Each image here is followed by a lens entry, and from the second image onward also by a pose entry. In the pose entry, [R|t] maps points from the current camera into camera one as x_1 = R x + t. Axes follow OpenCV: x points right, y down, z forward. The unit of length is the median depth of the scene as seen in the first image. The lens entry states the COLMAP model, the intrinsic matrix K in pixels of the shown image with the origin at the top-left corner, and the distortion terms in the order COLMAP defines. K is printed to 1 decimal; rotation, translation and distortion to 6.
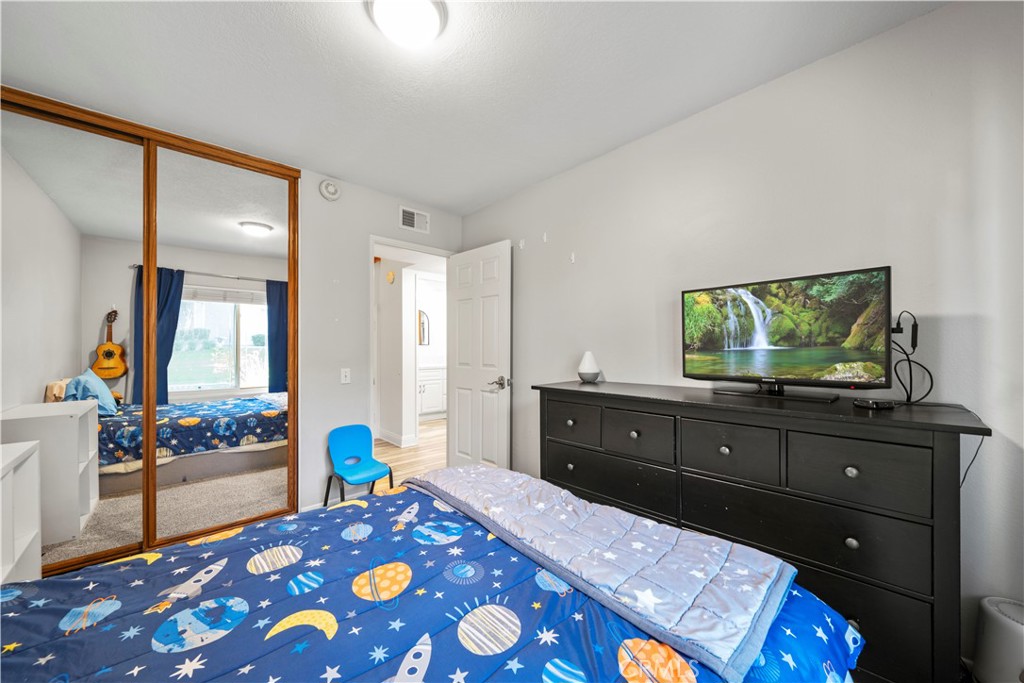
lens RADIAL K [[377.7, 0, 513.8], [0, 377.7, 340.1], [0, 0, 1]] dist [-0.010426, 0.000075]
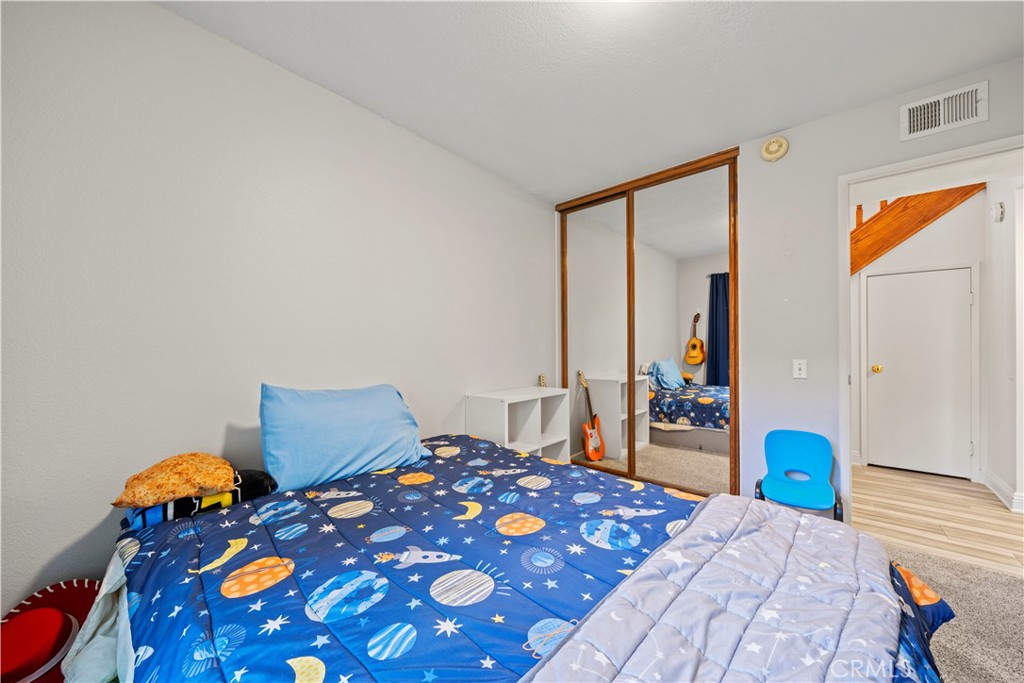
lens RADIAL K [[377.7, 0, 514.1], [0, 377.7, 351.6], [0, 0, 1]] dist [-0.010426, 0.000075]
pose [[0.070437, 0.008240, -0.997482, 0.415701], [0.031513, 0.999448, 0.010481, 0.039859], [0.997018, -0.032172, 0.070138, 0.452764]]
